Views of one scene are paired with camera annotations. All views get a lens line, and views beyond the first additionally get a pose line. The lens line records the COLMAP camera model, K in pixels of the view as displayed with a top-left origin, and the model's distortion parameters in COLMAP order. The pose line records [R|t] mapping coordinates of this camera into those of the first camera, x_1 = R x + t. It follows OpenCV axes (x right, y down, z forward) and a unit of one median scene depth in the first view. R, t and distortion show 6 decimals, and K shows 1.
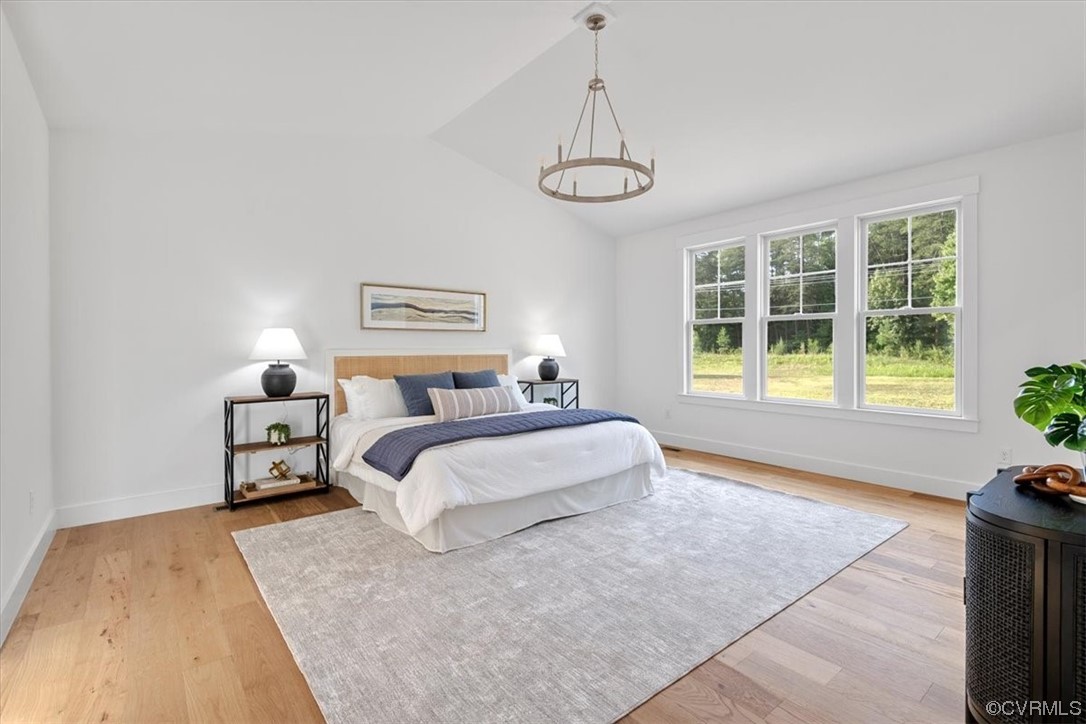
lens RADIAL K [[498.2, 0, 541.2], [0, 498.2, 346.8], [0, 0, 1]] dist [0.041092, -0.025748]
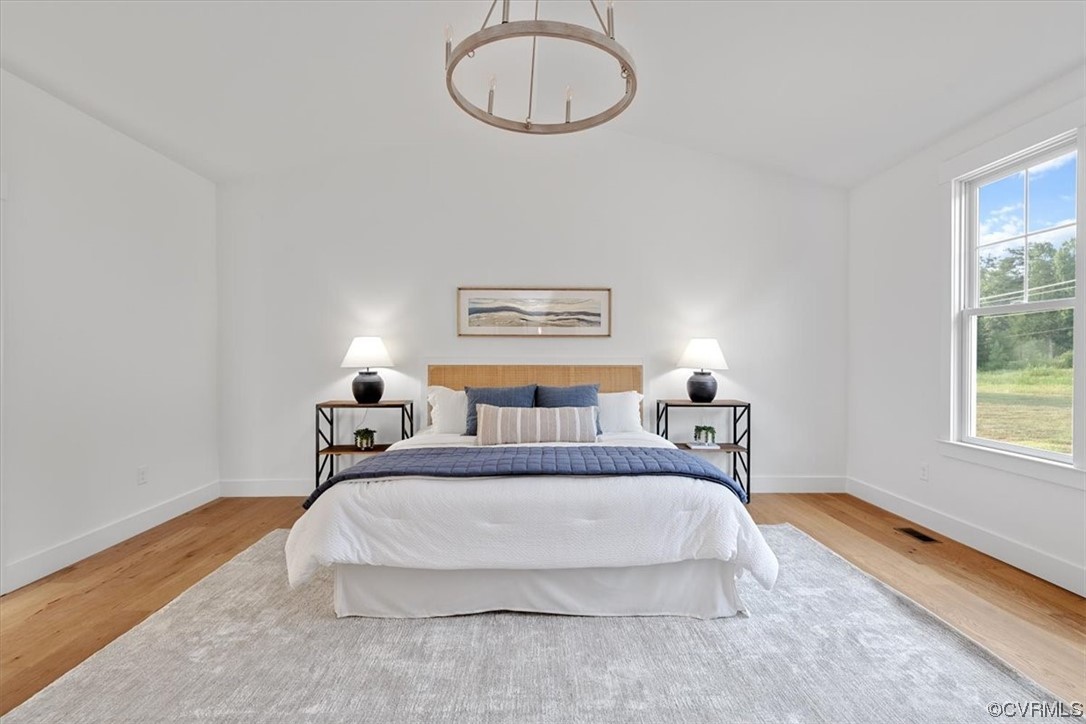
lens RADIAL K [[492.5, 0, 542.3], [0, 492.5, 355.4], [0, 0, 1]] dist [0.022155, -0.012259]
pose [[0.797524, 0.002535, -0.603282, 0.373853], [-0.002890, 0.999996, 0.000382, -0.000108], [0.603281, 0.001440, 0.797528, 0.407734]]
